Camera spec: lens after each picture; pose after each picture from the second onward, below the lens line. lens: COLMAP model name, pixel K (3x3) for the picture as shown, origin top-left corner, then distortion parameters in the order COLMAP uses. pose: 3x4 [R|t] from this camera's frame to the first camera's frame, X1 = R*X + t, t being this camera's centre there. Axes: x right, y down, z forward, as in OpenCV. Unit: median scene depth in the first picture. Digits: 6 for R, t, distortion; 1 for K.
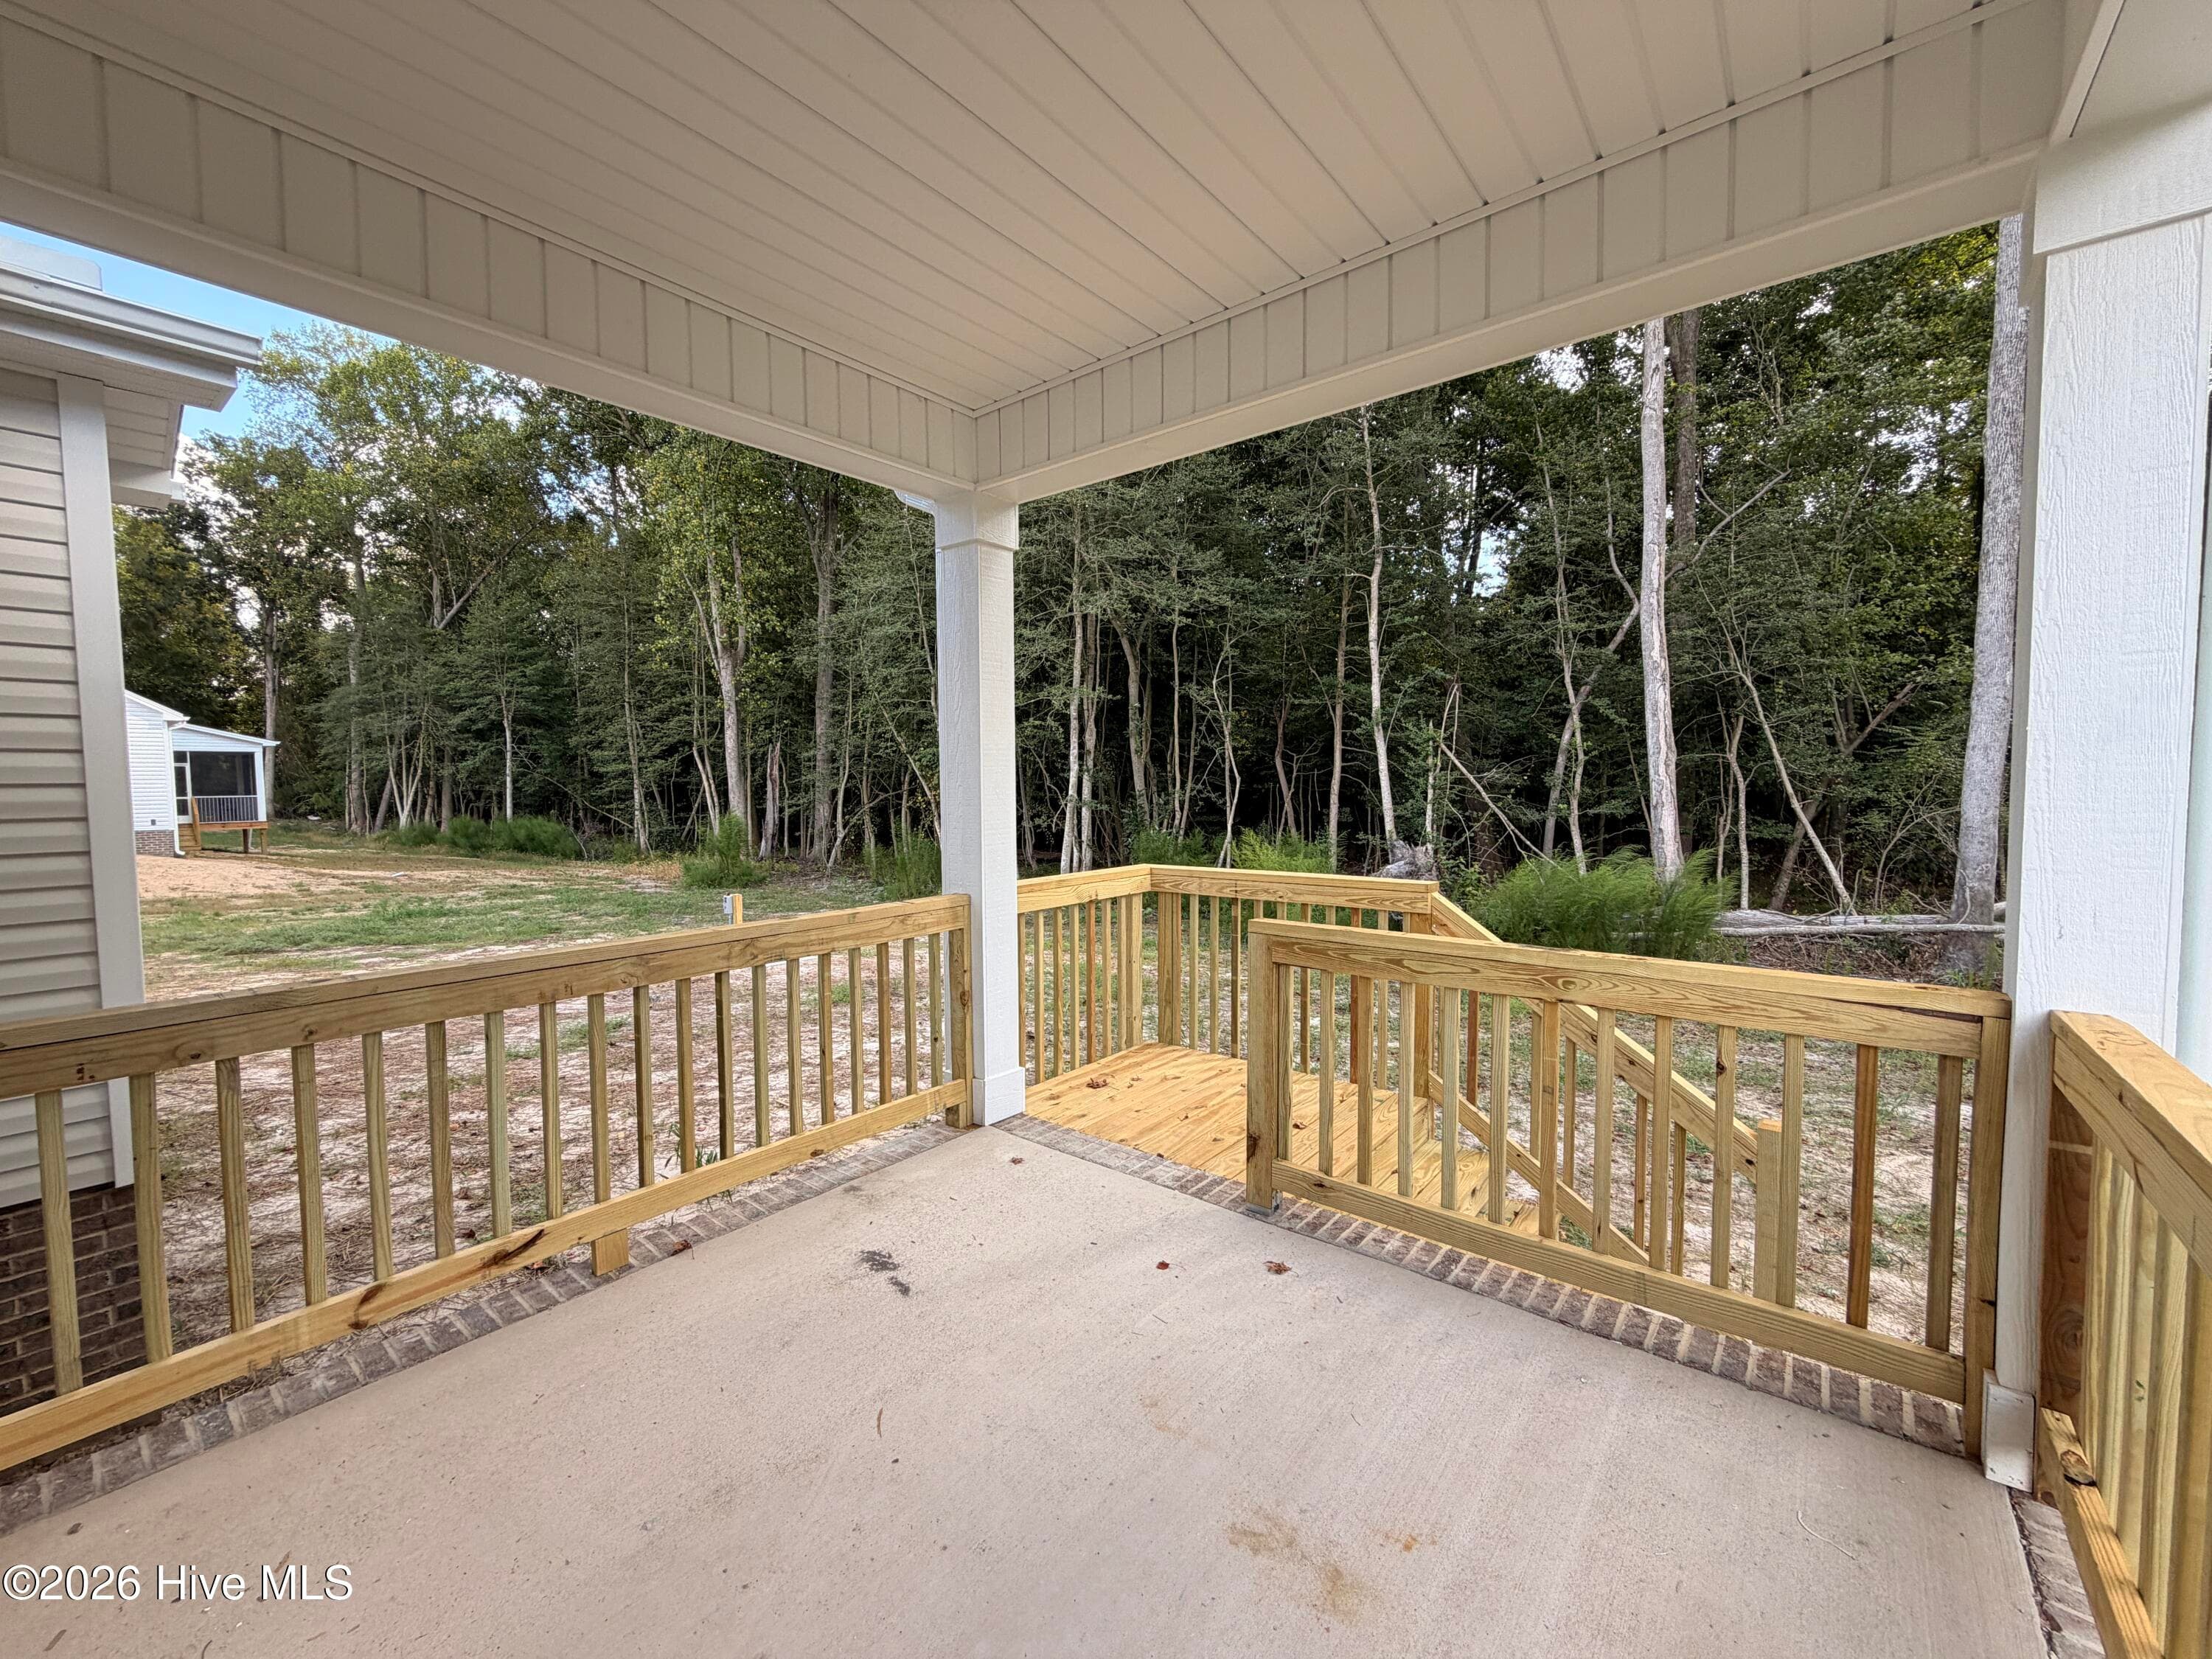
lens RADIAL K [[888.9, 0, 1105.9], [0, 888.9, 833.6], [0, 0, 1]] dist [-0.003794, 0.001892]
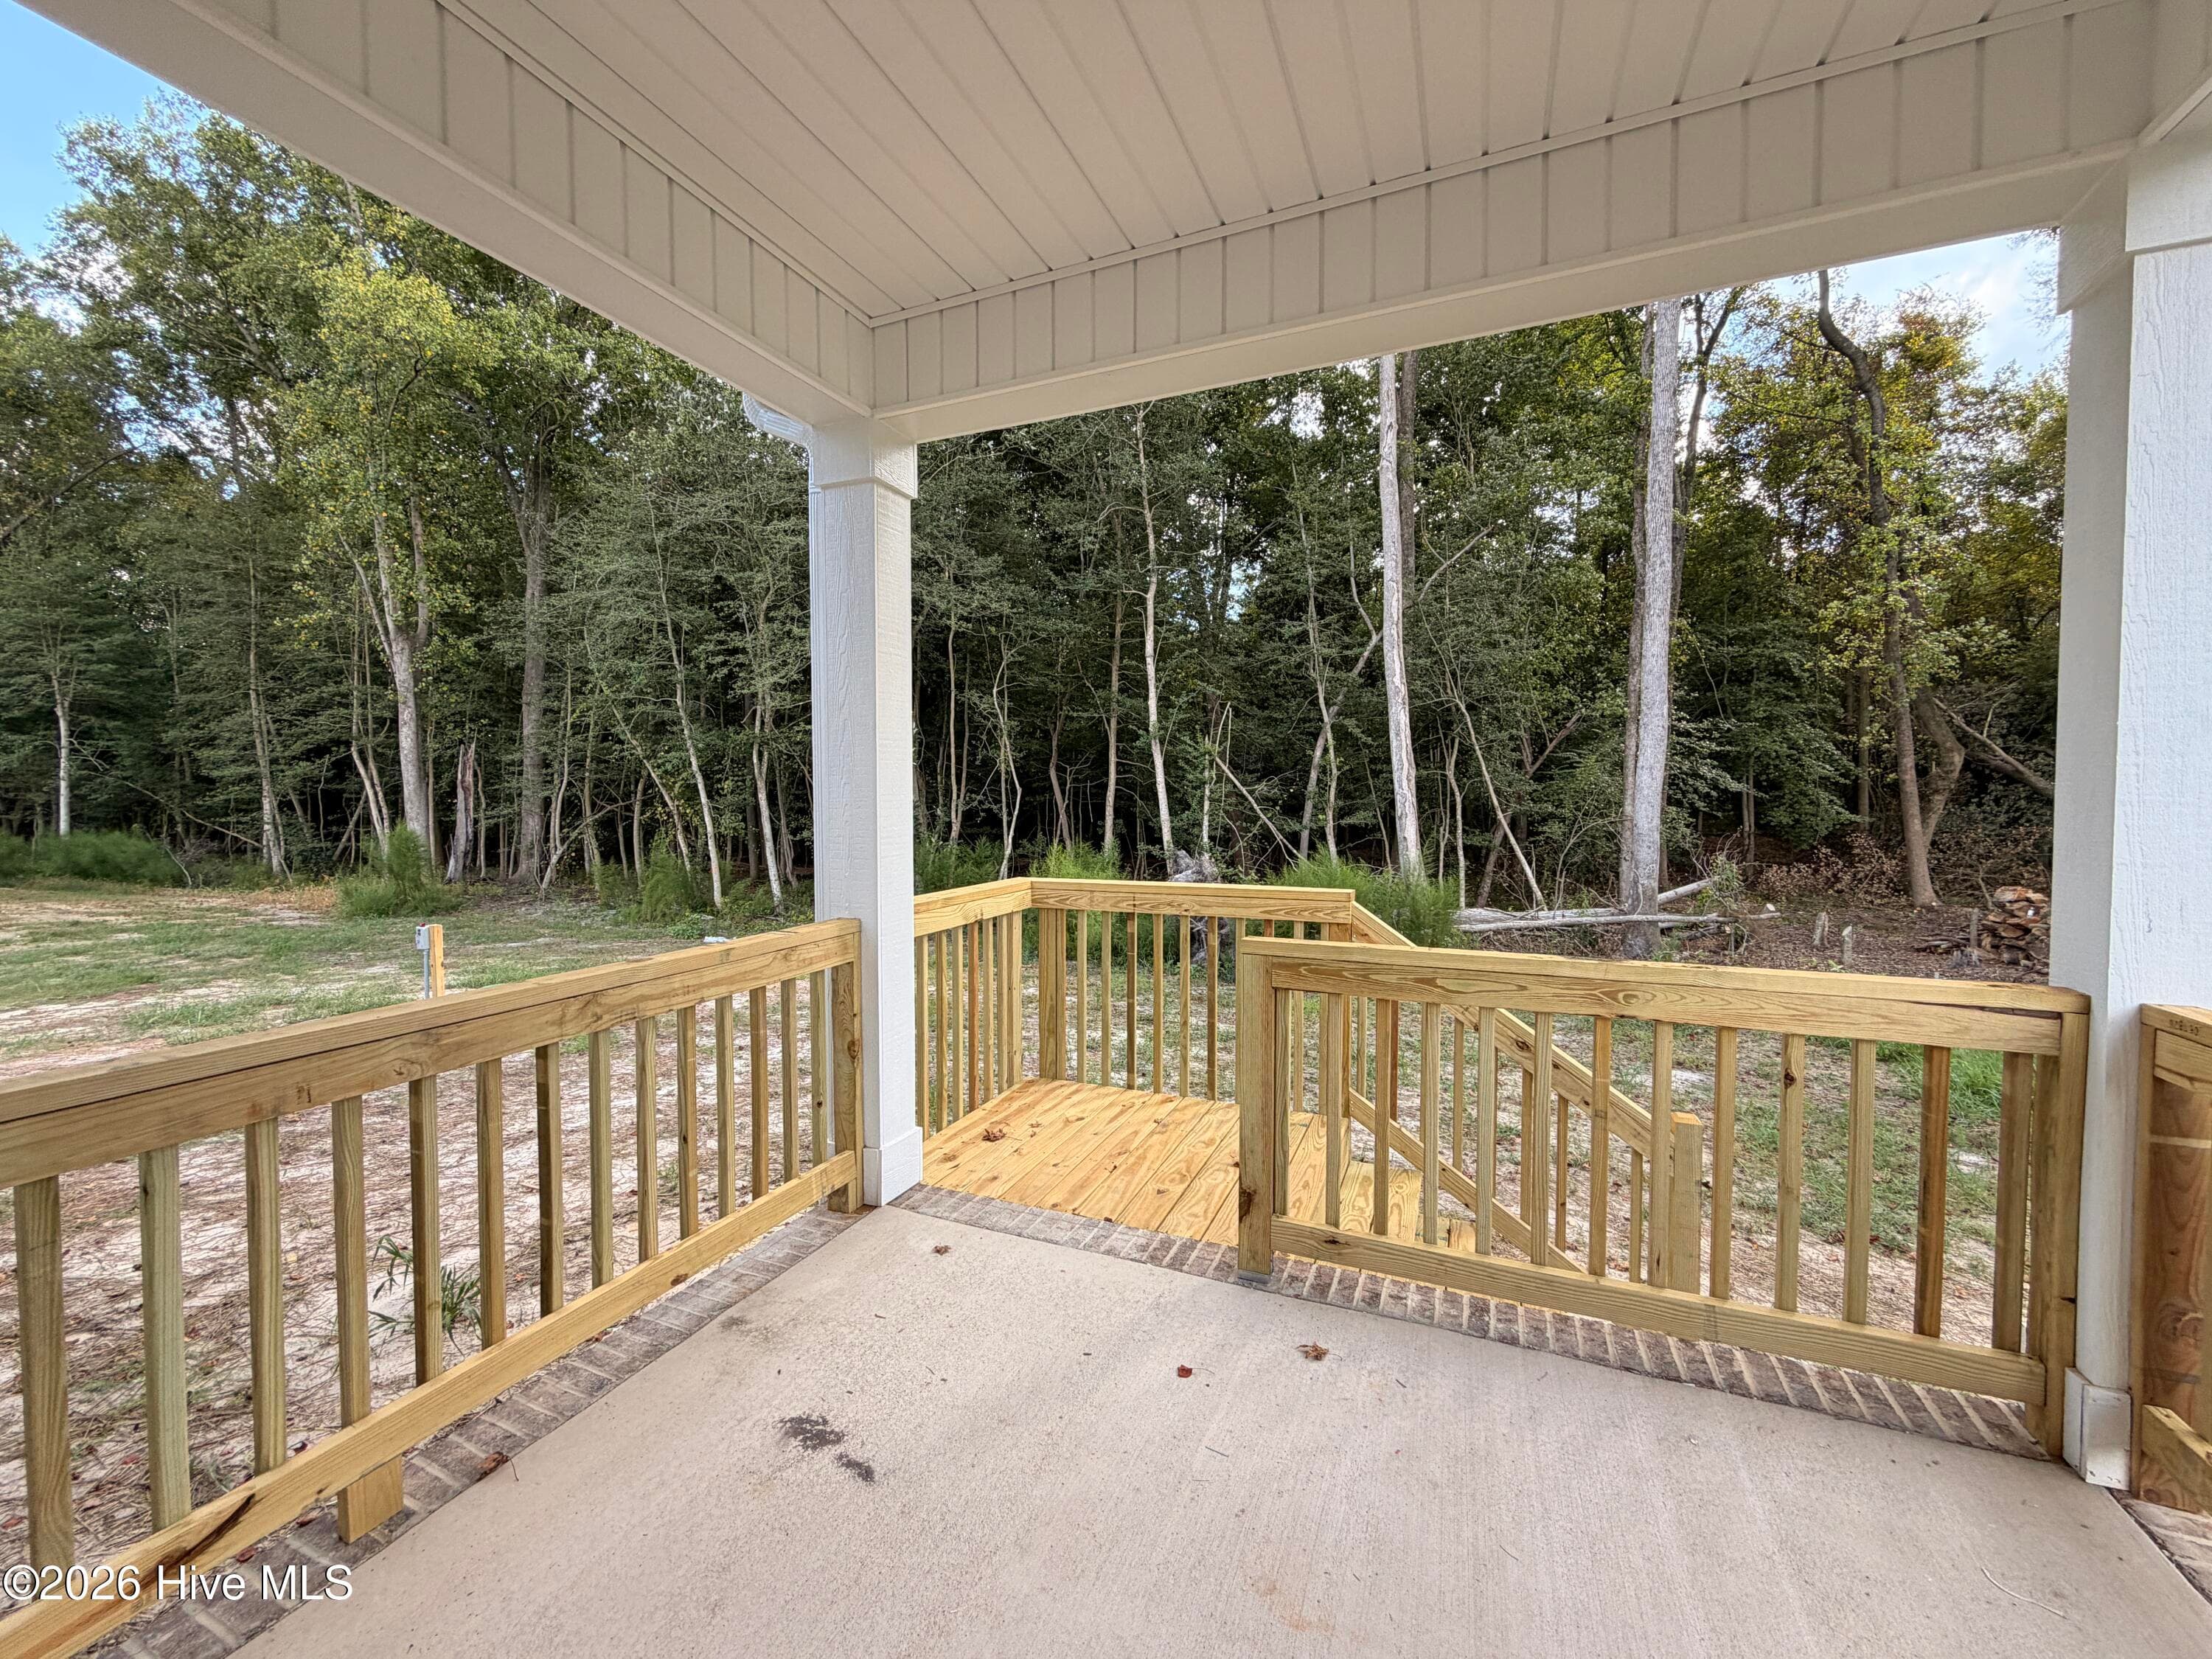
lens RADIAL K [[883.5, 0, 1100.6], [0, 883.5, 833.3], [0, 0, 1]] dist [0.000334, -0.000163]
pose [[0.961769, -0.005238, 0.273813, -0.094009], [0.009372, 0.999861, -0.013792, 0.002420], [-0.273702, 0.015831, 0.961684, 0.098828]]
